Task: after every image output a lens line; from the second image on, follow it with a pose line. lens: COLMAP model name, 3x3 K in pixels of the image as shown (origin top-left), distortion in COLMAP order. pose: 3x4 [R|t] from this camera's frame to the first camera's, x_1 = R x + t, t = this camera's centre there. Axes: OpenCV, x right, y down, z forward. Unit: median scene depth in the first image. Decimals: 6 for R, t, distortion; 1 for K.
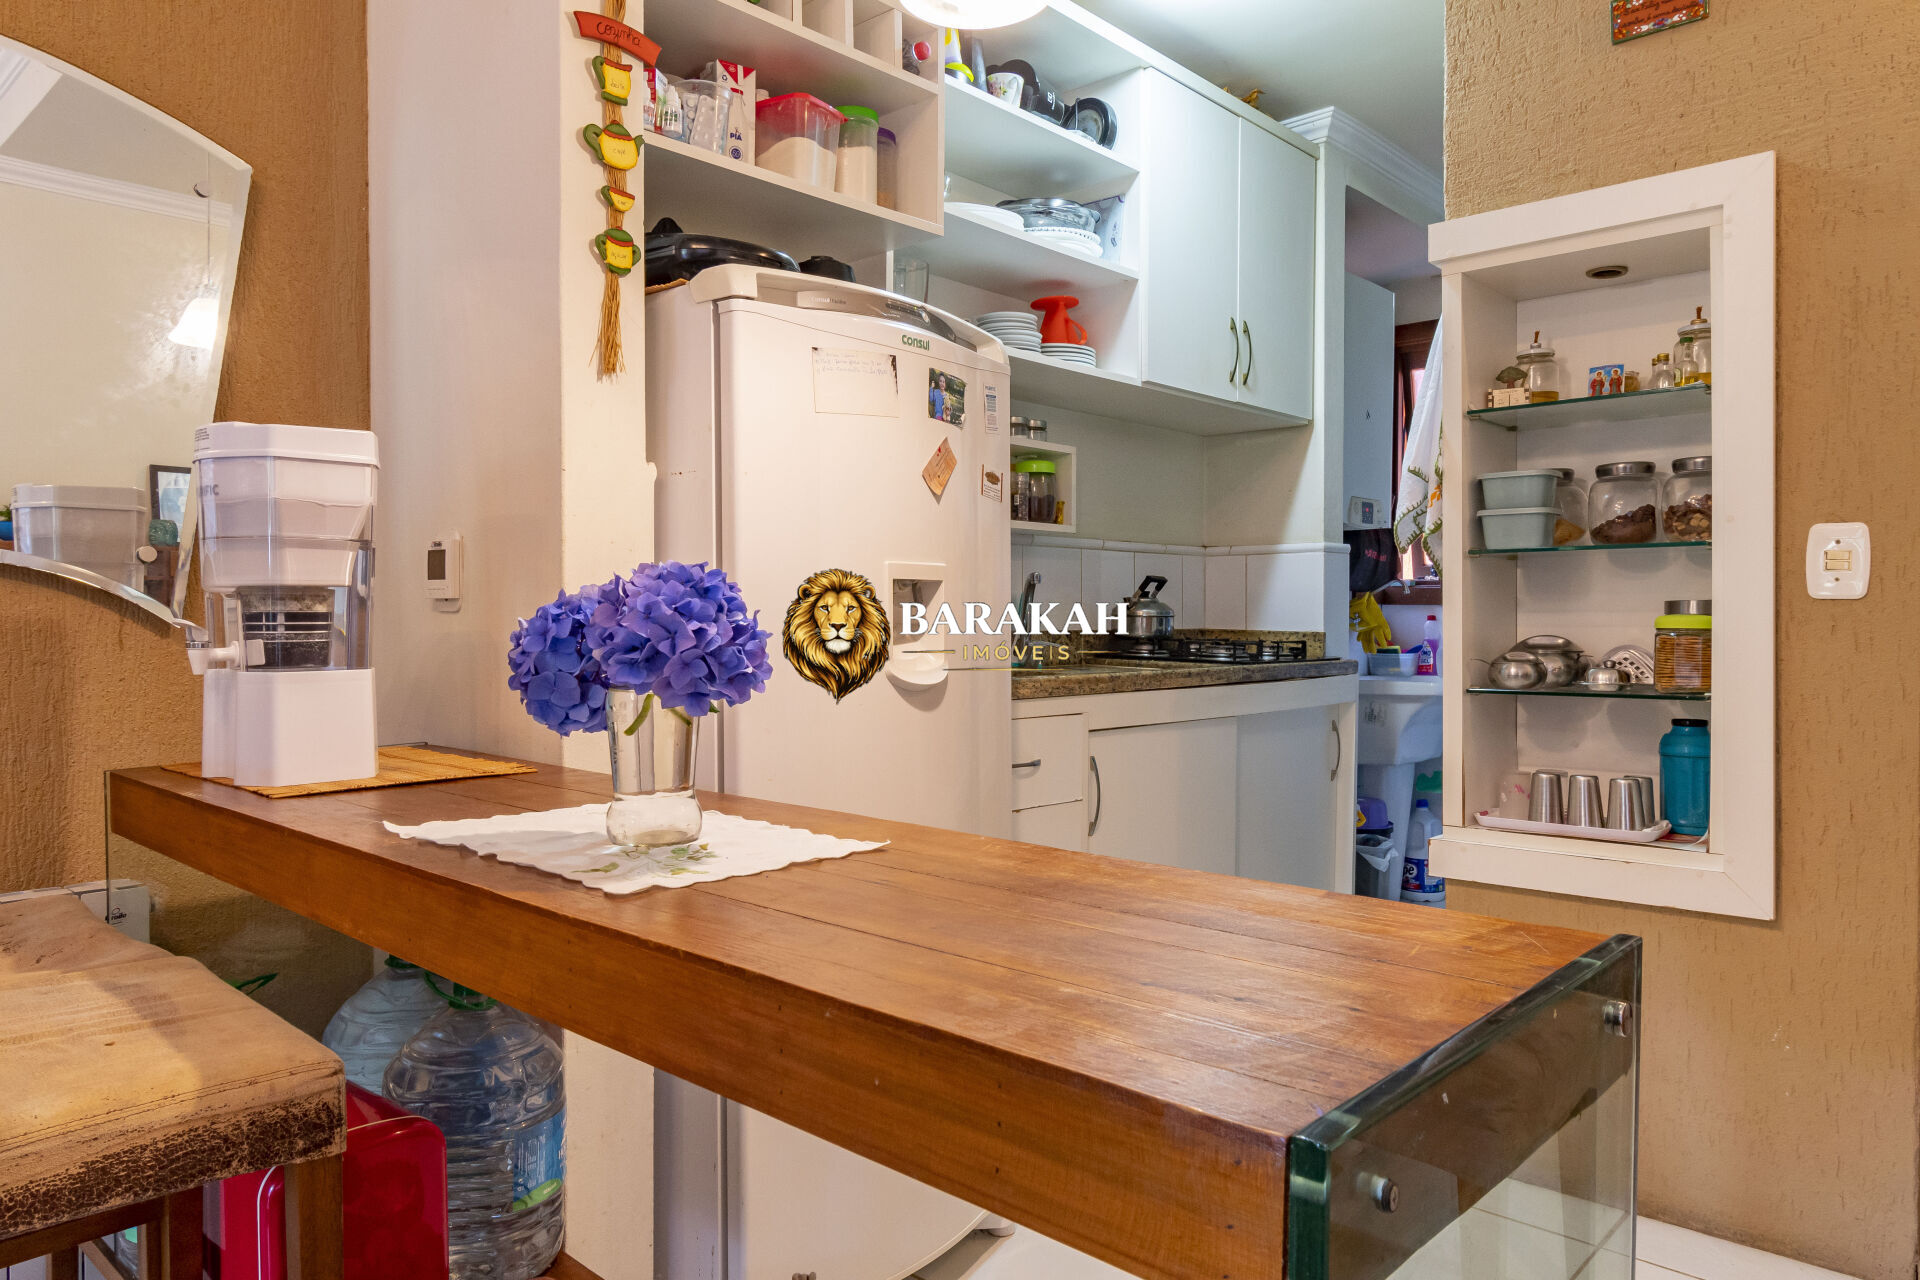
lens RADIAL K [[1241.8, 0, 967.8], [0, 1241.8, 623.5], [0, 0, 1]] dist [0.003075, -0.000134]
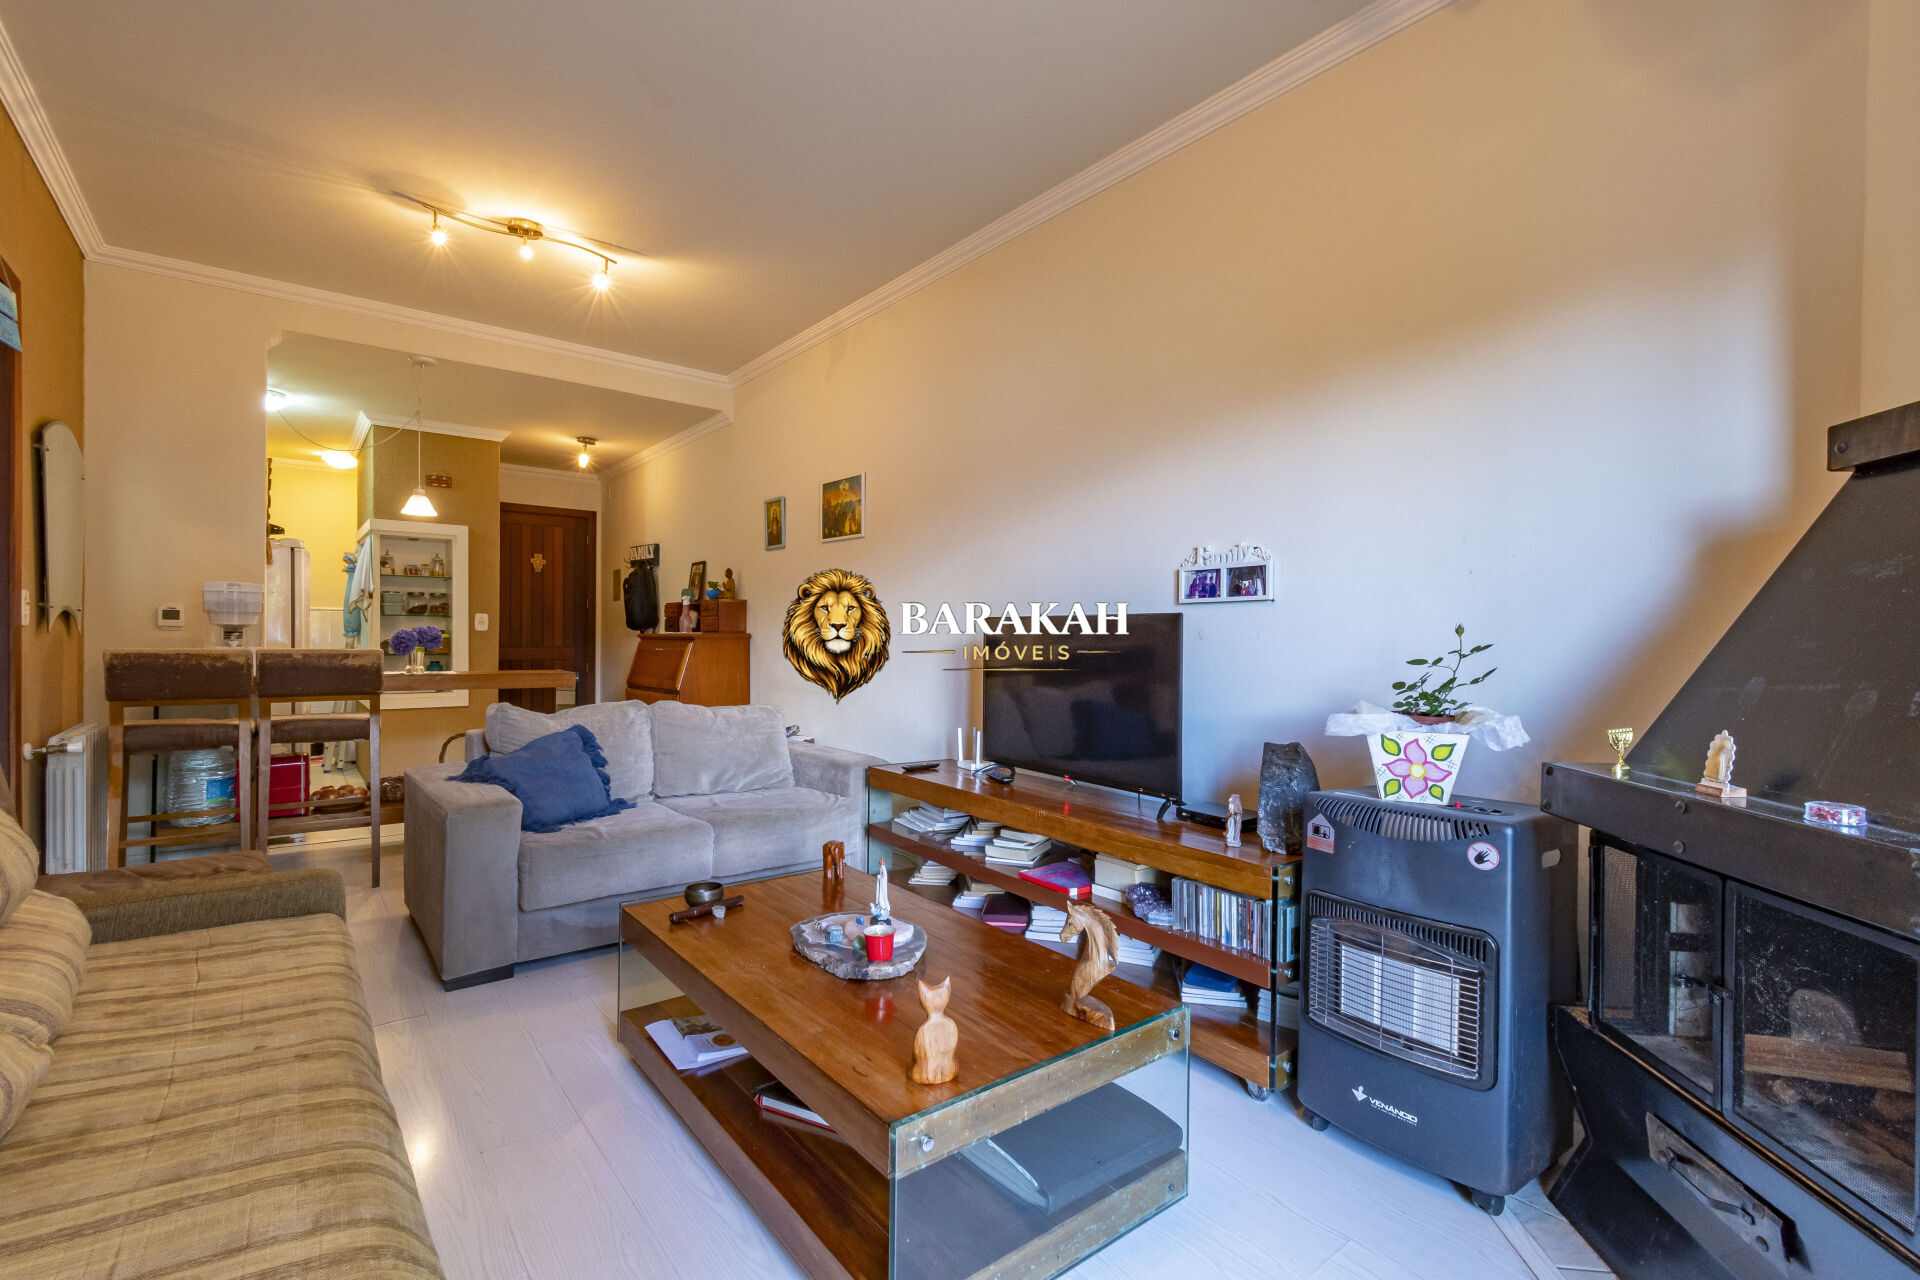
lens RADIAL K [[847.1, 0, 966.6], [0, 847.1, 644.2], [0, 0, 1]] dist [0.004006, -0.000389]
pose [[0.142387, -0.004312, 0.989802, -1.738207], [-0.006019, 0.999968, 0.005222, 0.002035], [-0.989793, -0.006701, 0.142356, -0.970943]]
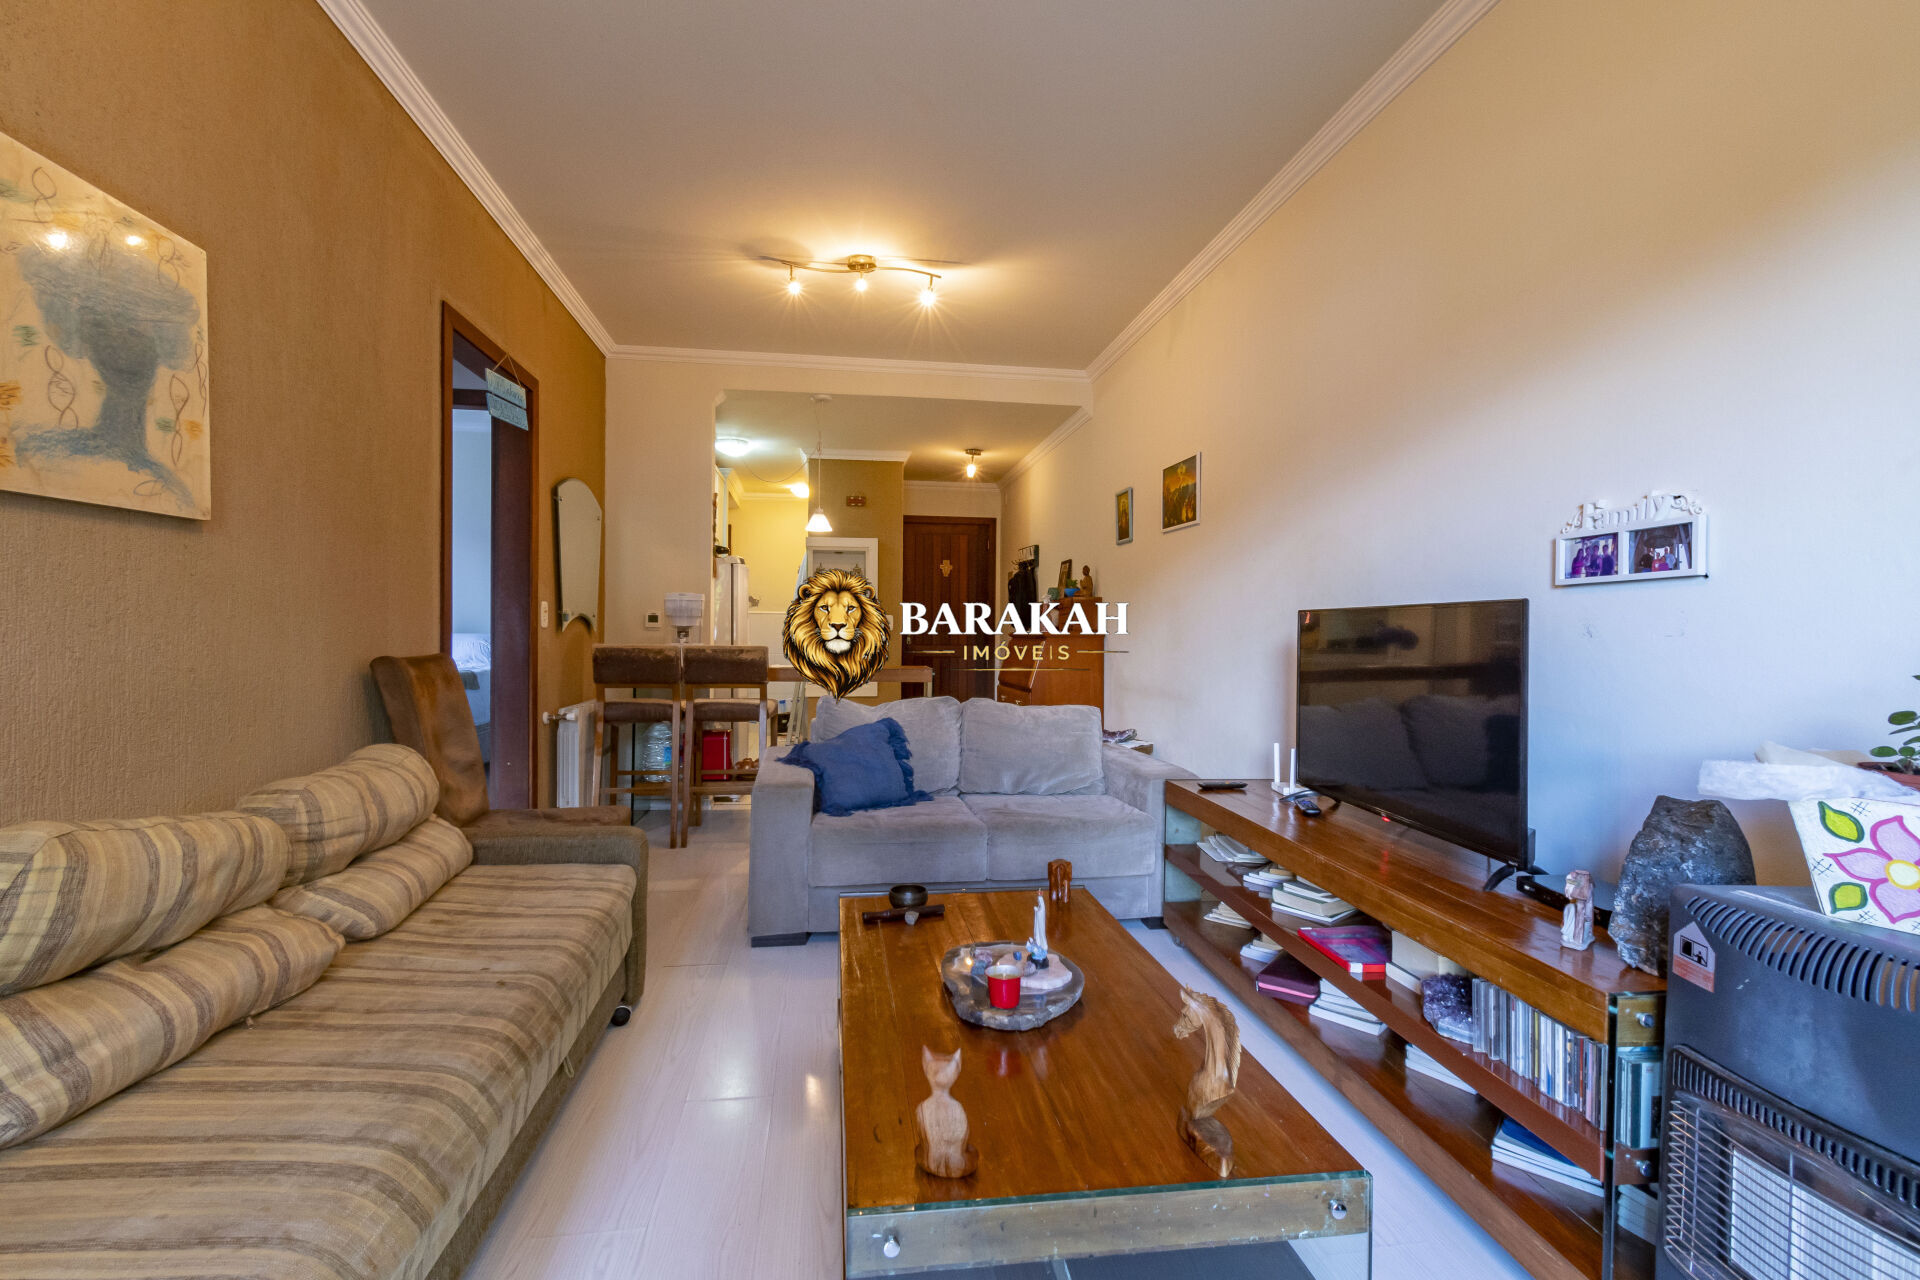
lens RADIAL K [[856.4, 0, 960.0], [0, 856.4, 640.0], [0, 0, 1]] dist [0.001228, -0.000529]
pose [[0.626089, 0.000083, 0.779752, -1.537357], [-0.005777, 0.999973, 0.004532, 0.002414], [-0.779731, -0.007342, 0.626072, -1.176544]]
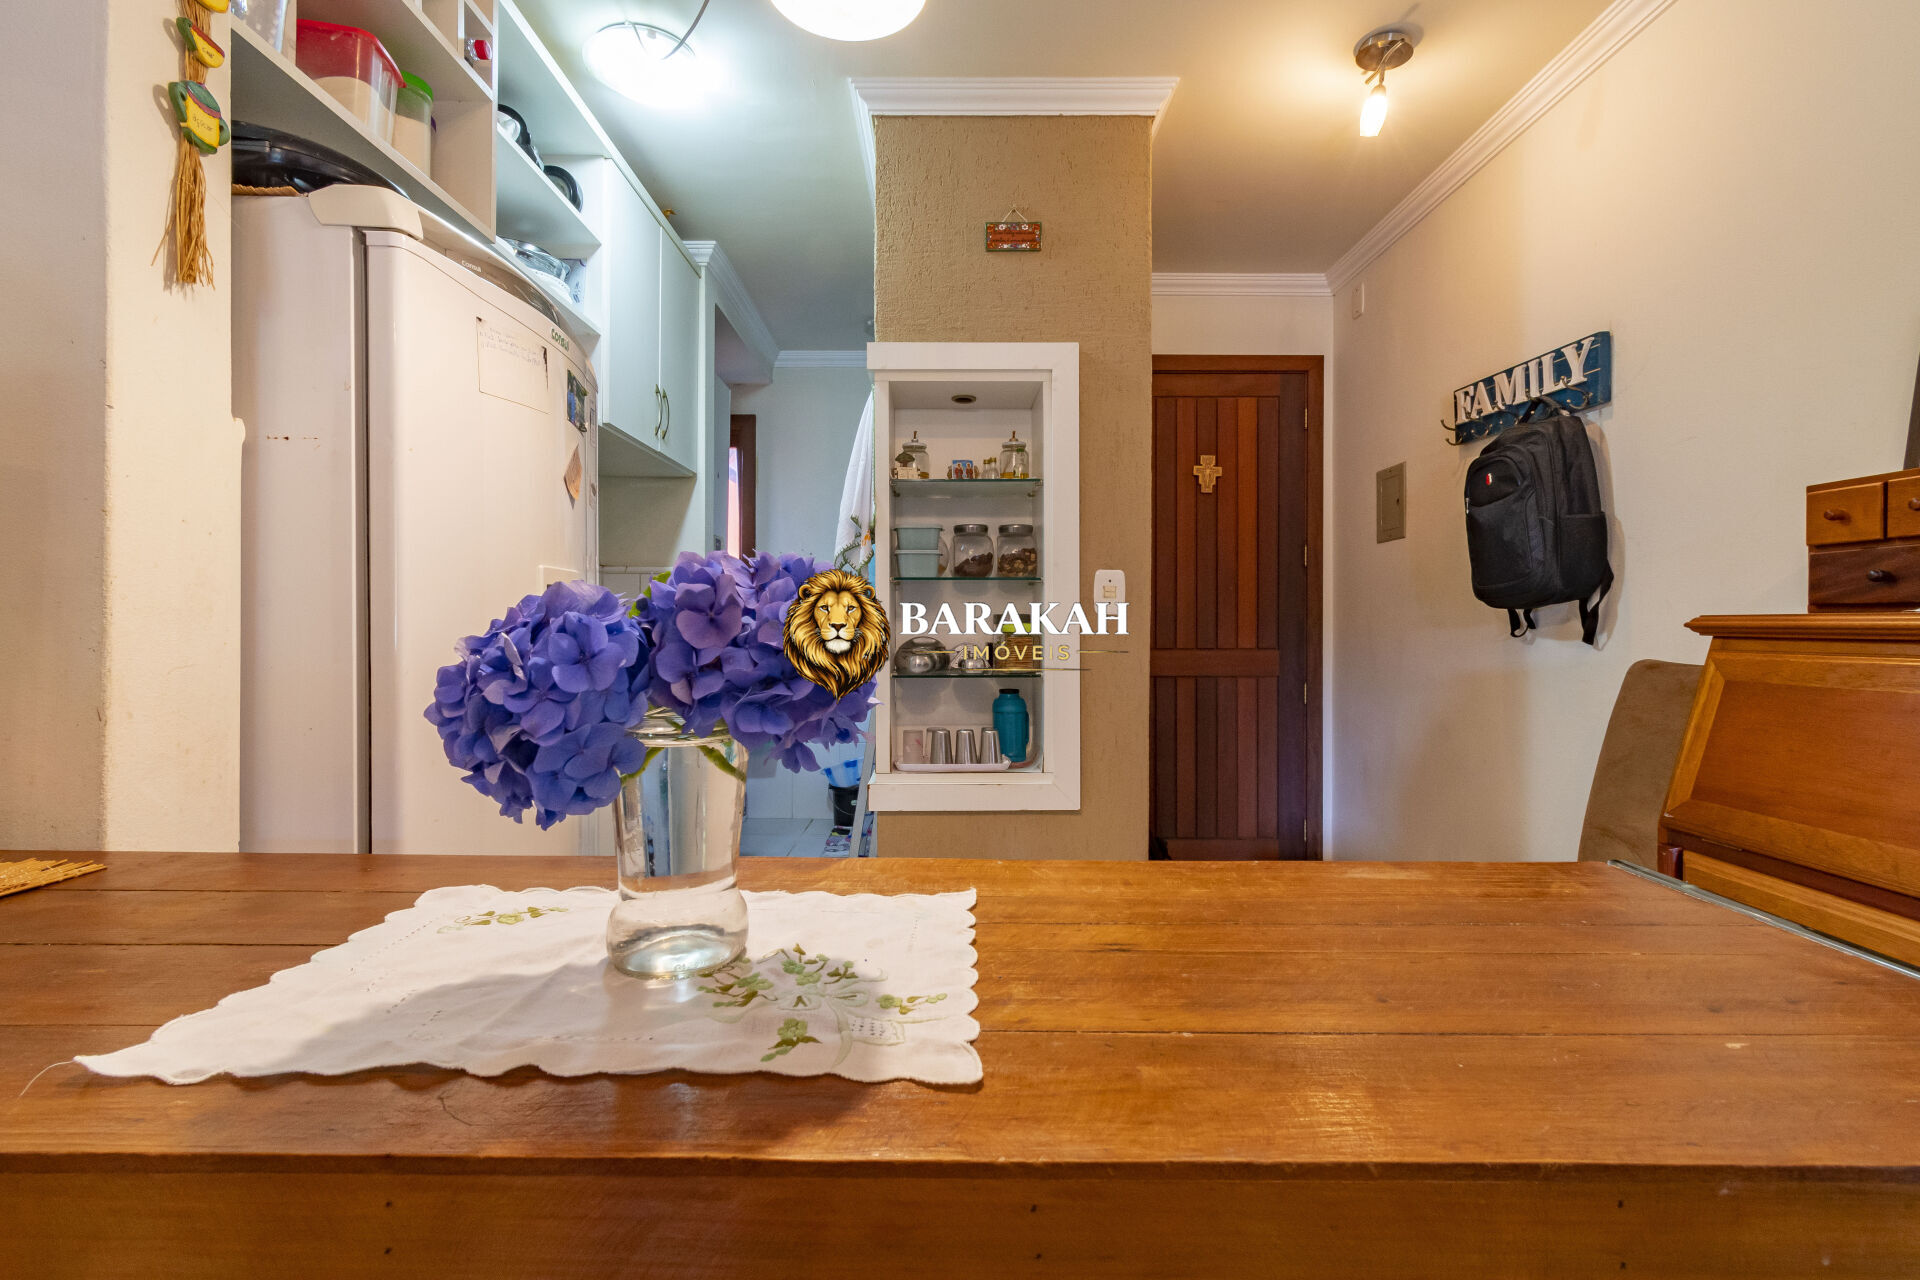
lens RADIAL K [[845.5, 0, 934.6], [0, 845.5, 627.7], [0, 0, 1]] dist [-0.000455, 0.000028]
pose [[0.747113, 0.001112, 0.664696, -0.207910], [-0.002924, 0.999994, 0.001614, -0.003302], [-0.664691, -0.003149, 0.747112, 0.250242]]
